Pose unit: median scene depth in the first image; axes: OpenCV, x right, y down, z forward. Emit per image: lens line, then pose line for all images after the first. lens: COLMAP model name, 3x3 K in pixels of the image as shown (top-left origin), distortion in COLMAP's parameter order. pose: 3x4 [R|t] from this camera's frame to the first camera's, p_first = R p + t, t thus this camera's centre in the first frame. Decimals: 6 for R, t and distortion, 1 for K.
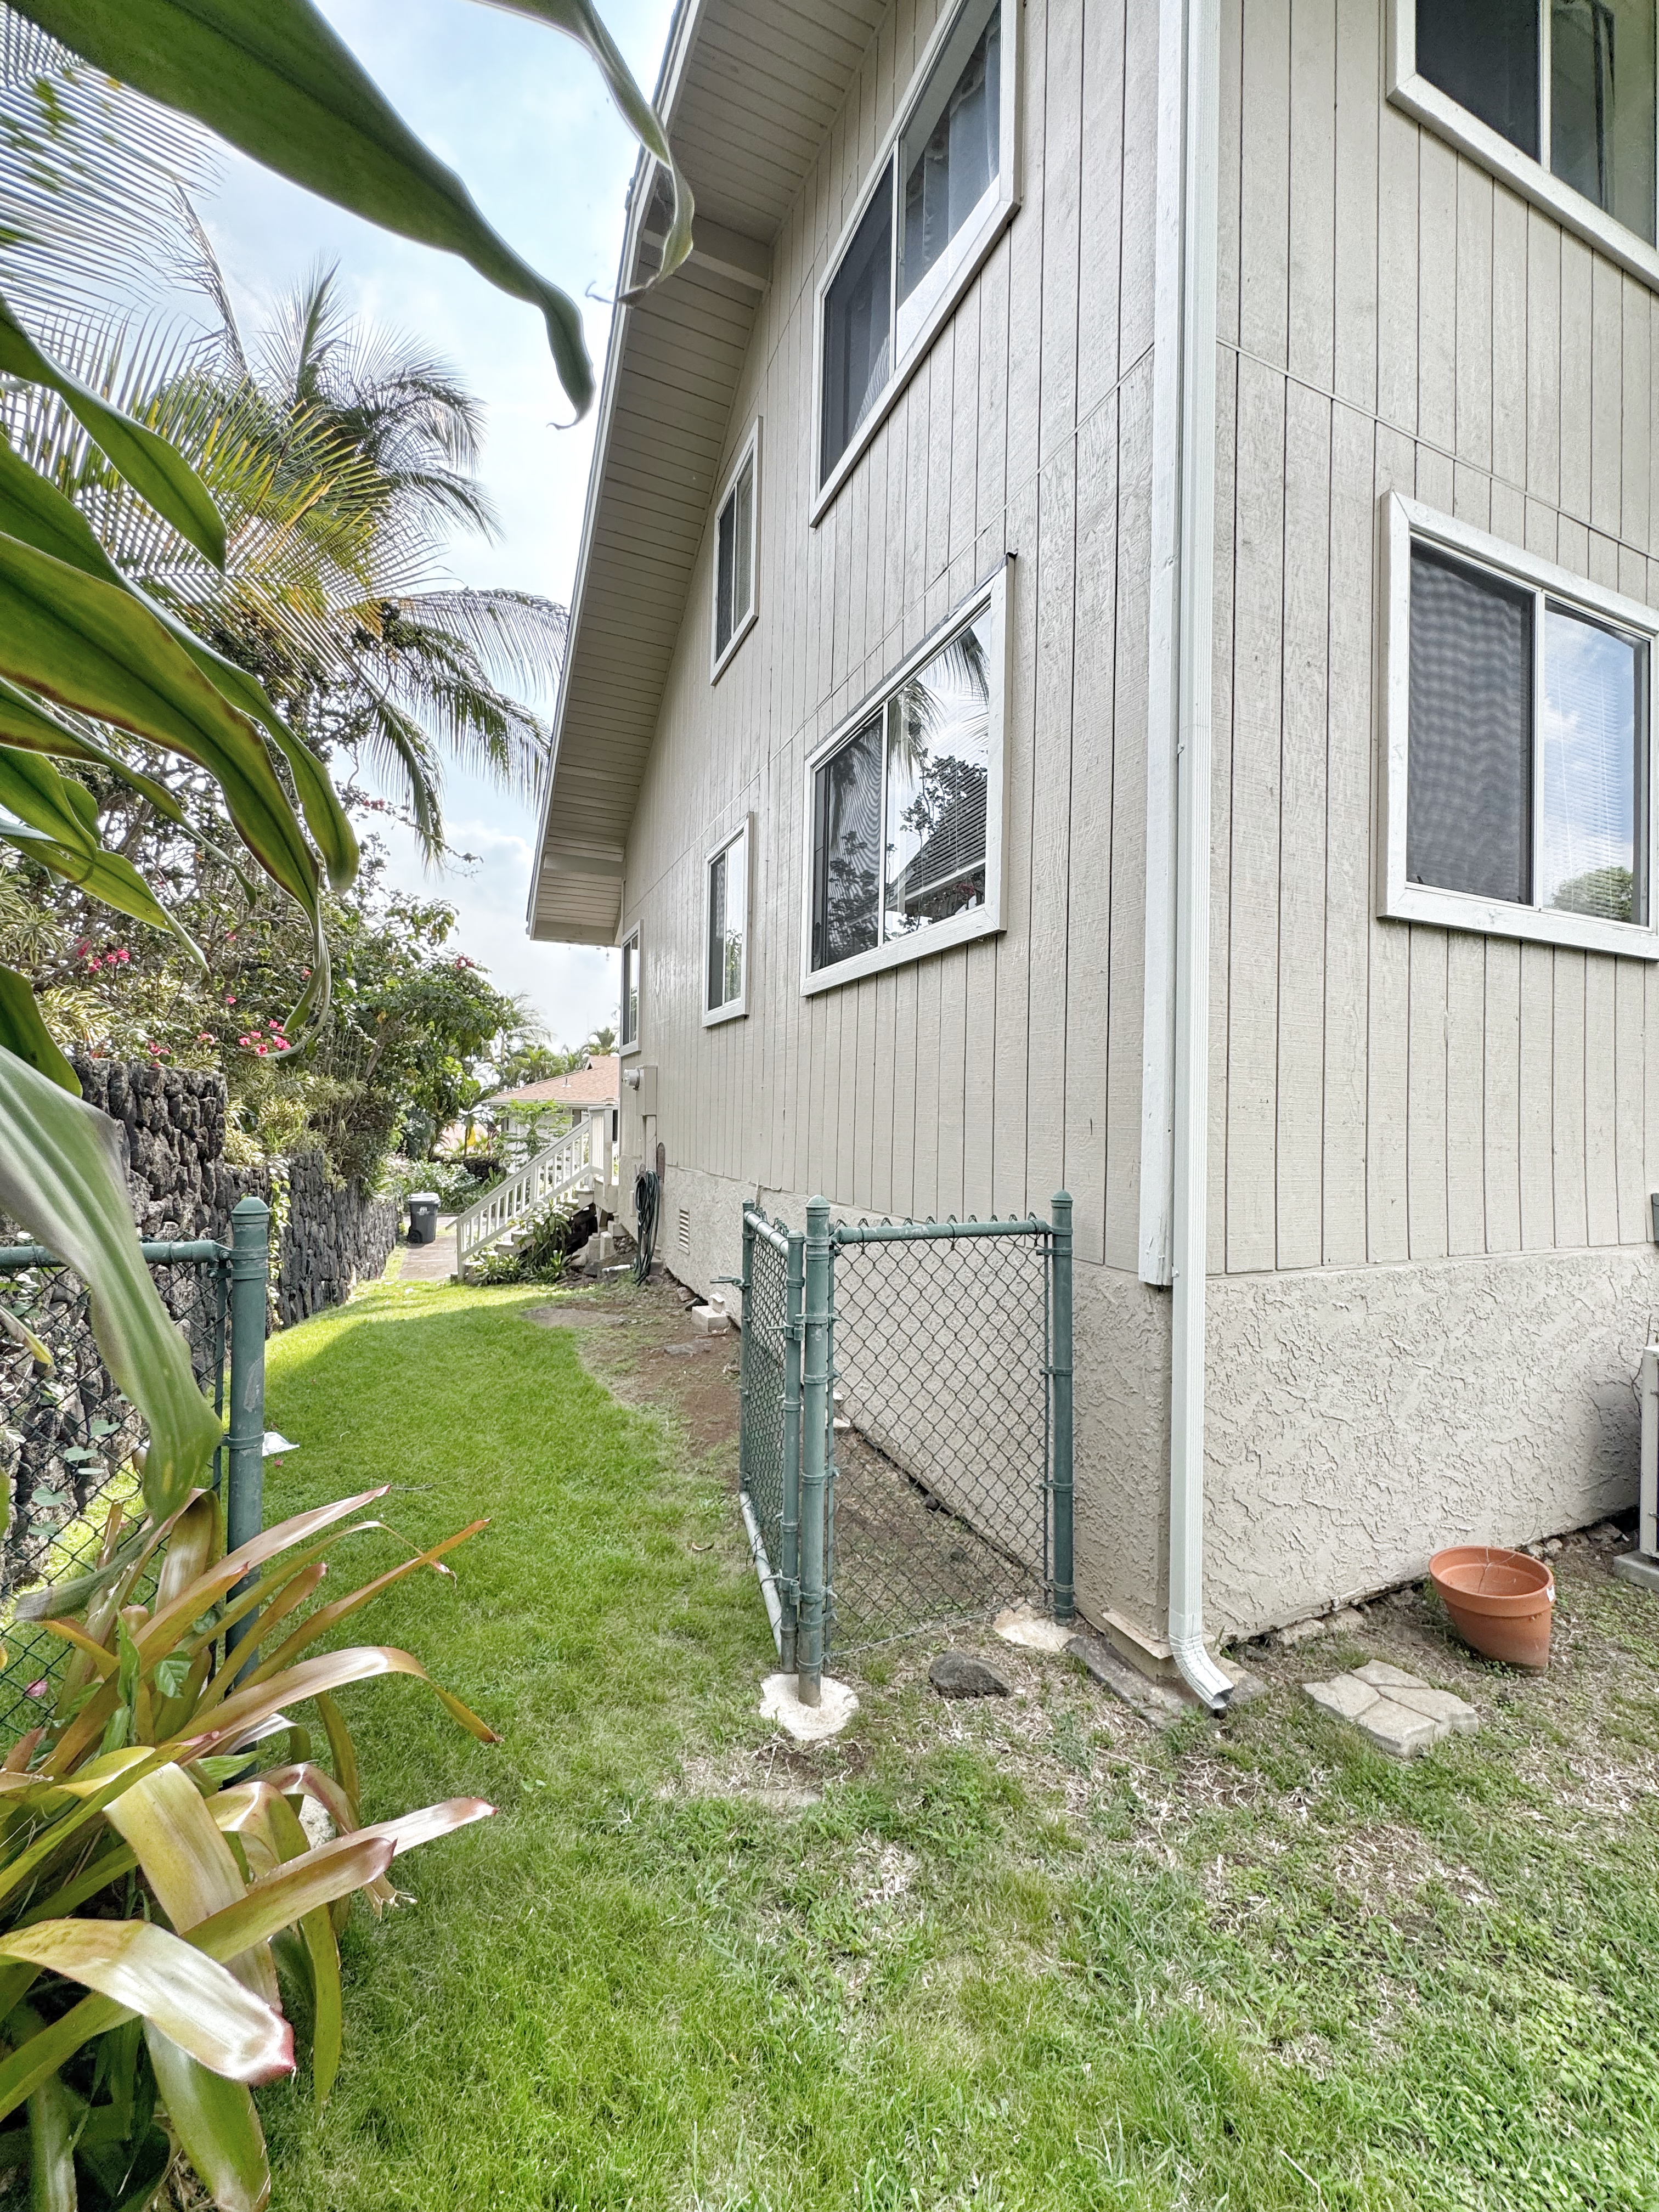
lens RADIAL K [[888.9, 0, 839.7], [0, 888.9, 1107.1], [0, 0, 1]] dist [-0.002240, -0.000194]
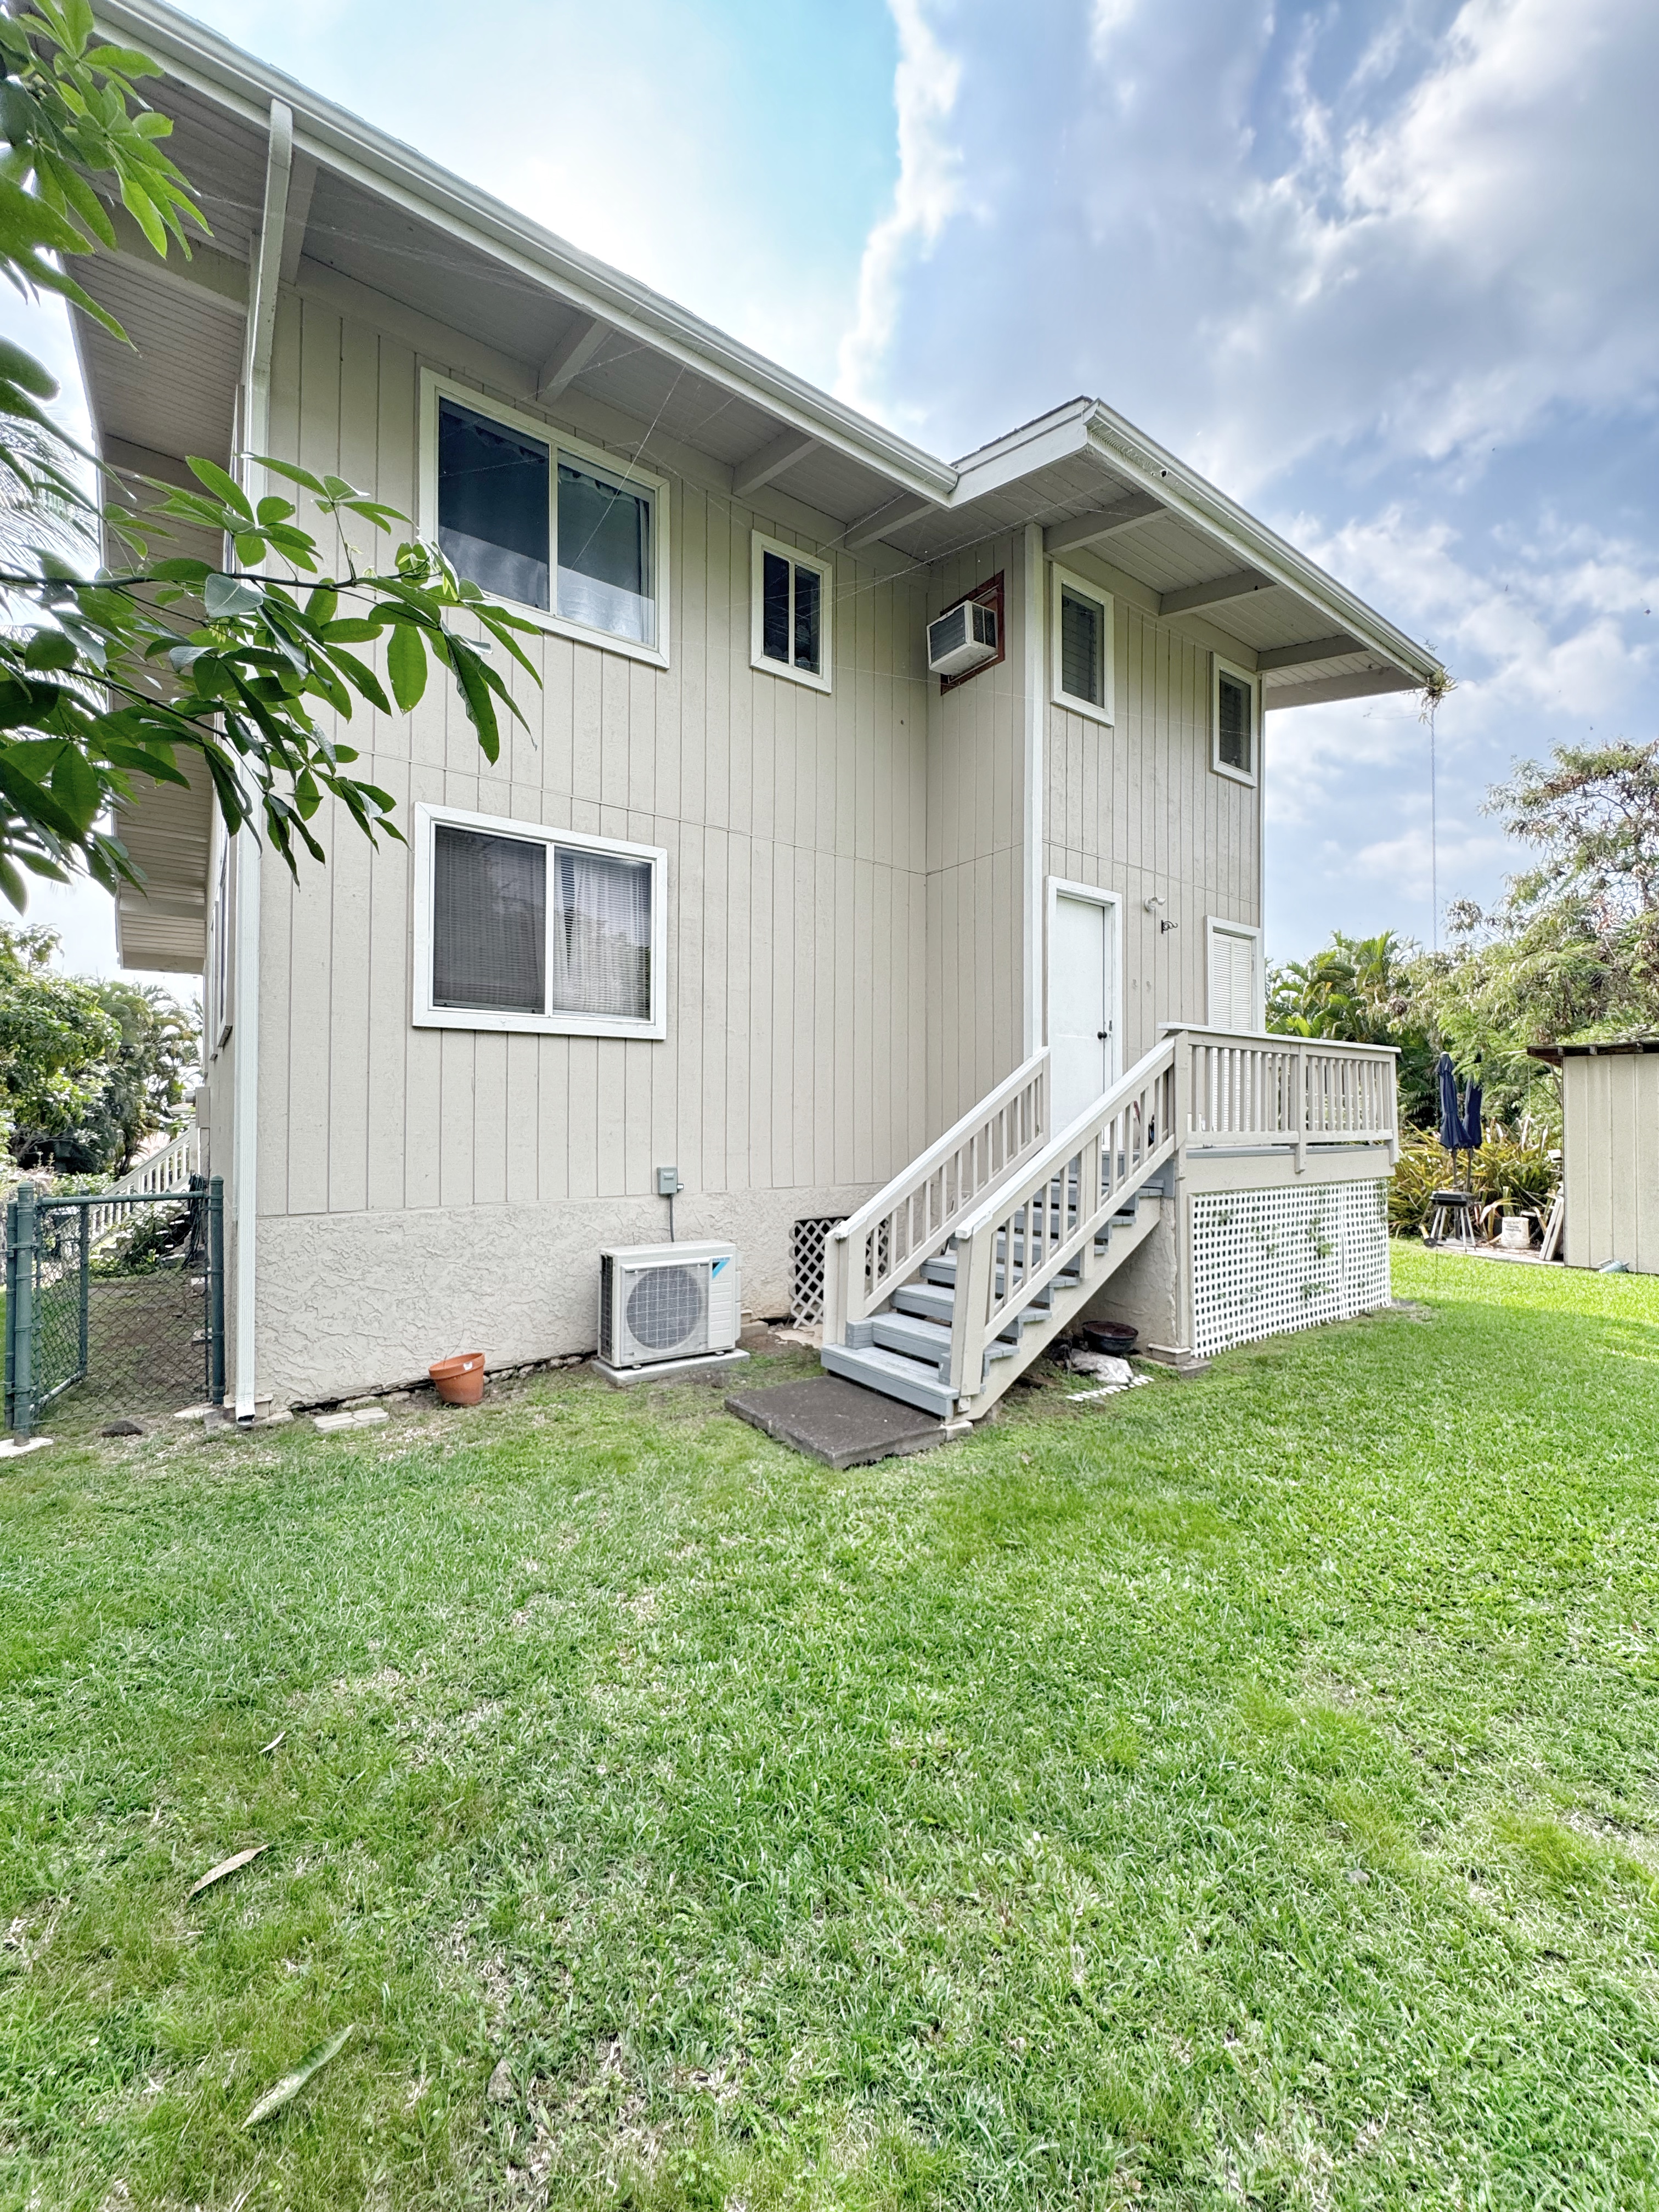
lens RADIAL K [[888.9, 0, 824.3], [0, 888.9, 1107.6], [0, 0, 1]] dist [-0.002240, -0.000194]
pose [[0.976858, -0.021056, 0.212850, 1.033612], [0.019378, 0.999763, 0.009969, -0.041630], [-0.213009, -0.005614, 0.977034, -1.014554]]
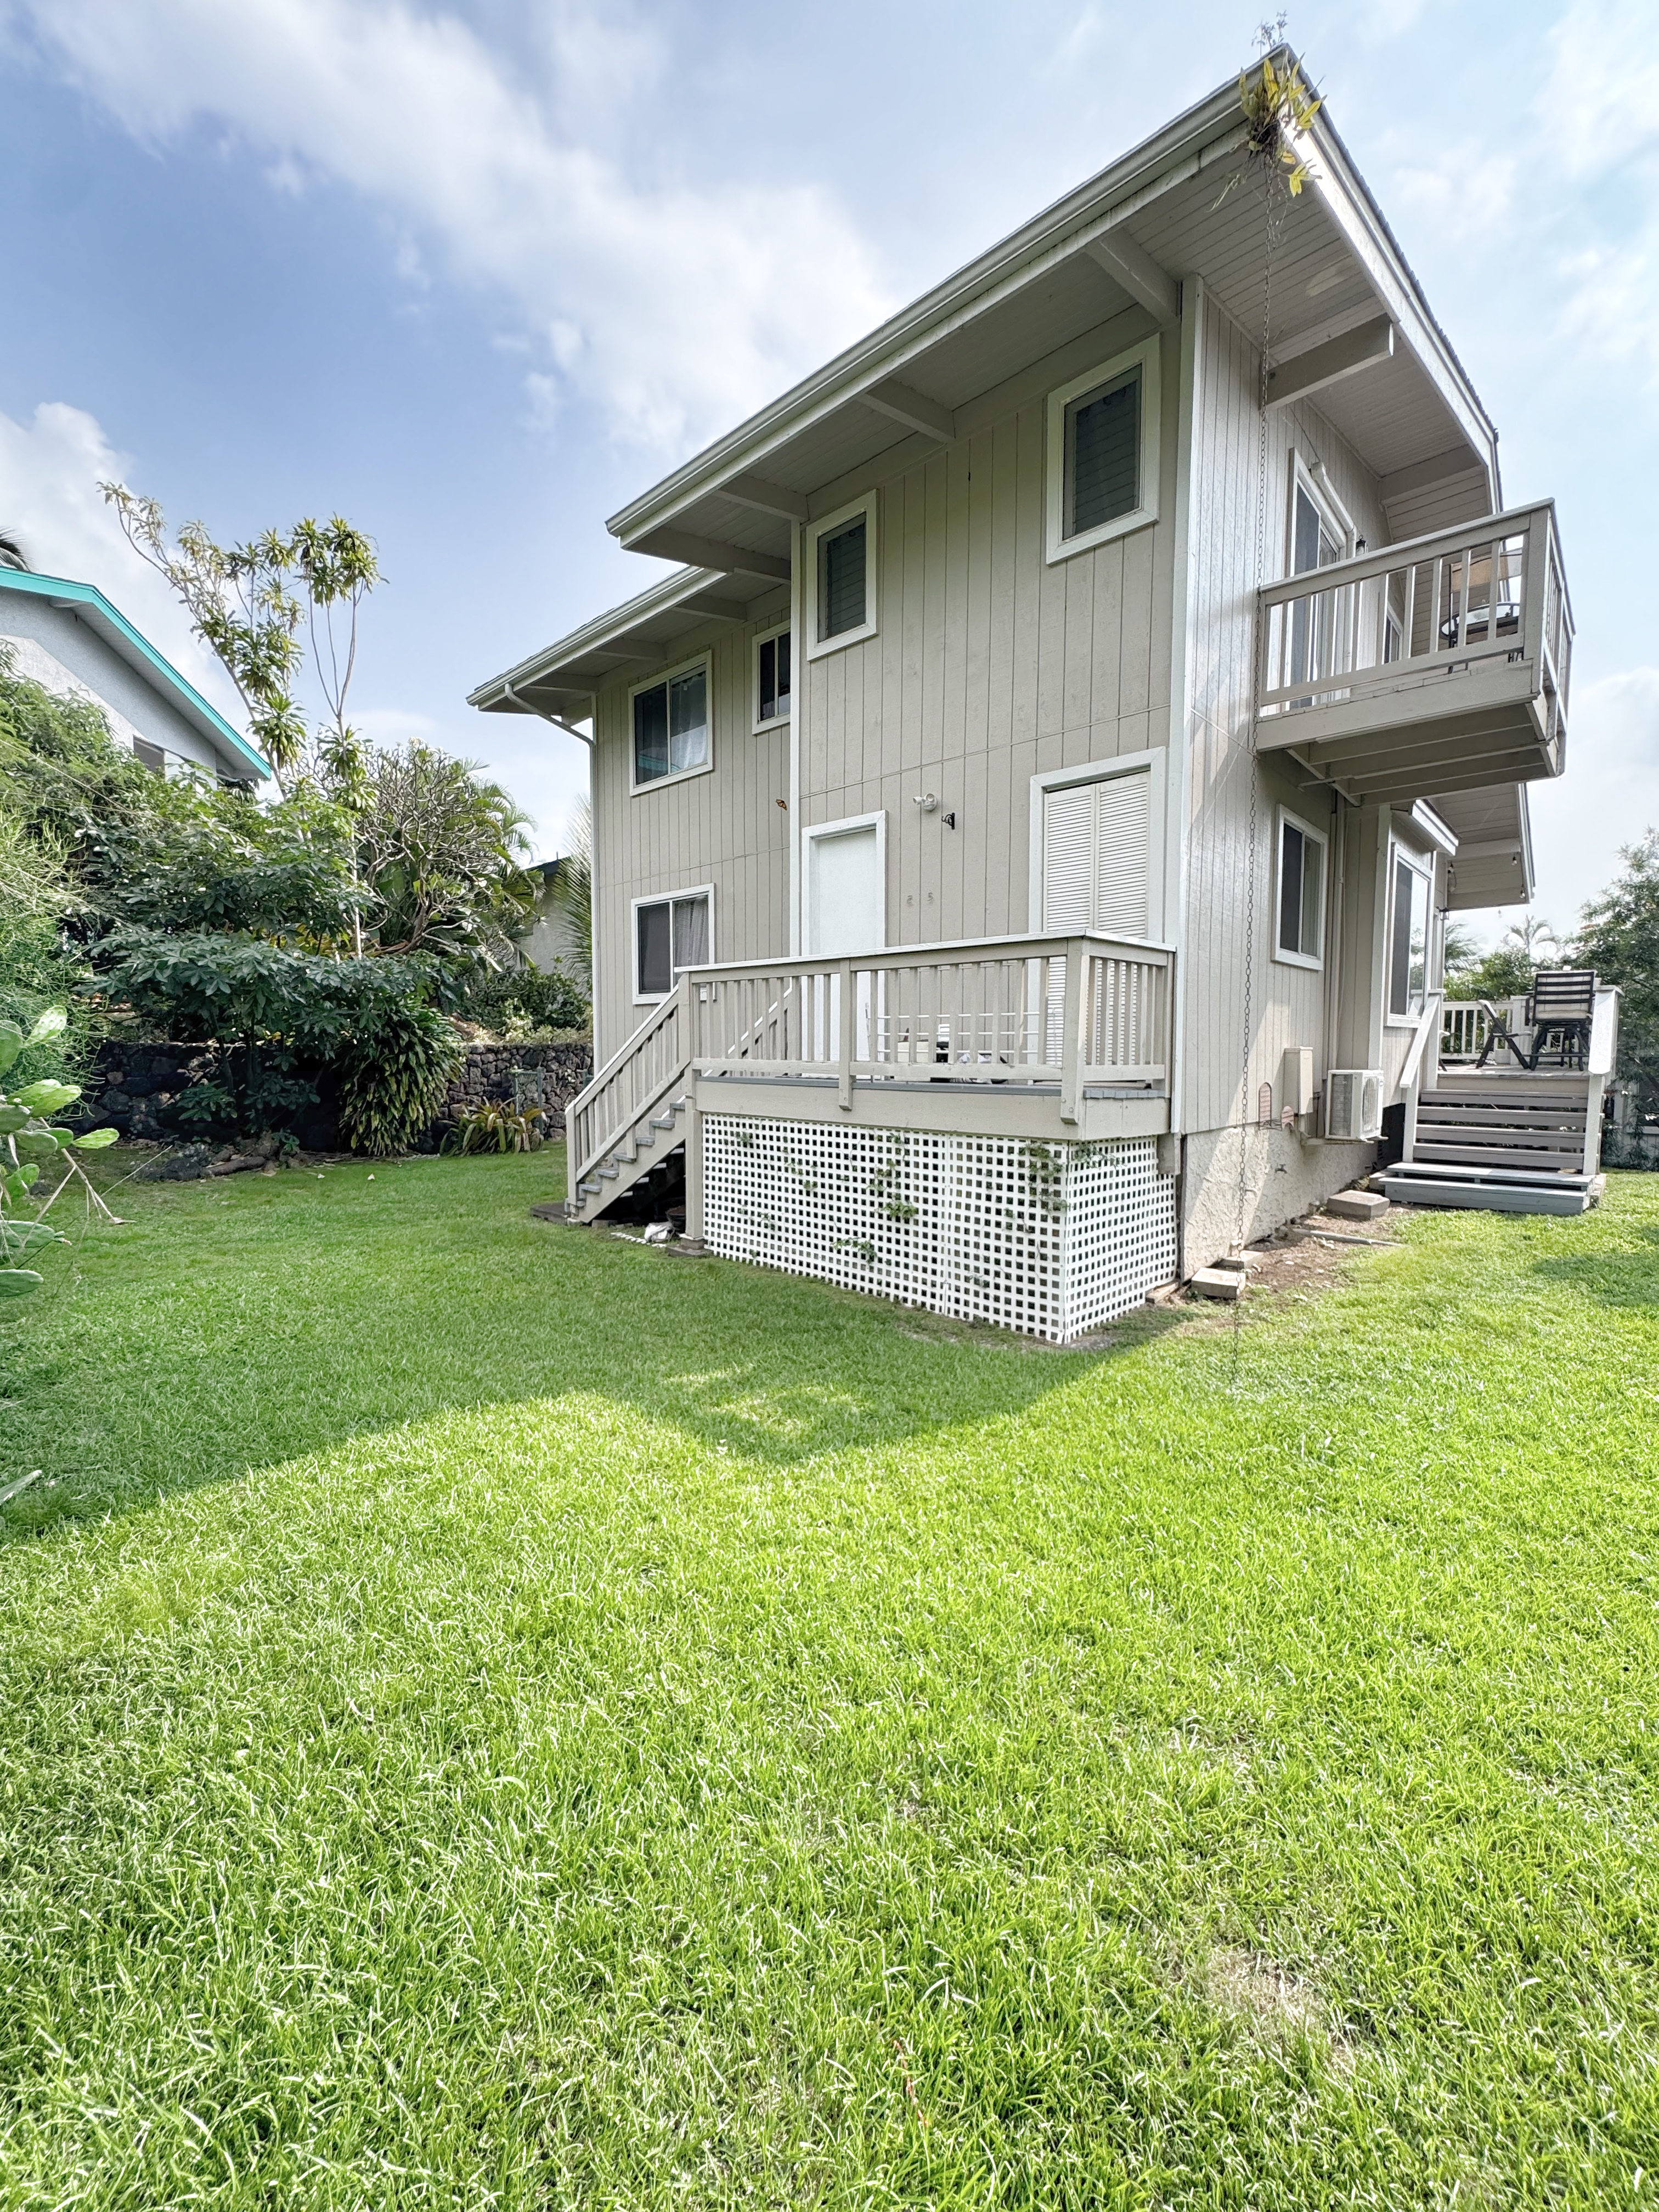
lens RADIAL K [[888.9, 0, 832.1], [0, 888.9, 1107.5], [0, 0, 1]] dist [-0.002240, -0.000194]
pose [[0.401490, 0.036338, -0.915142, 4.598877], [0.025078, 0.998402, 0.050647, 0.069829], [0.915520, -0.043284, 0.399937, 0.162277]]
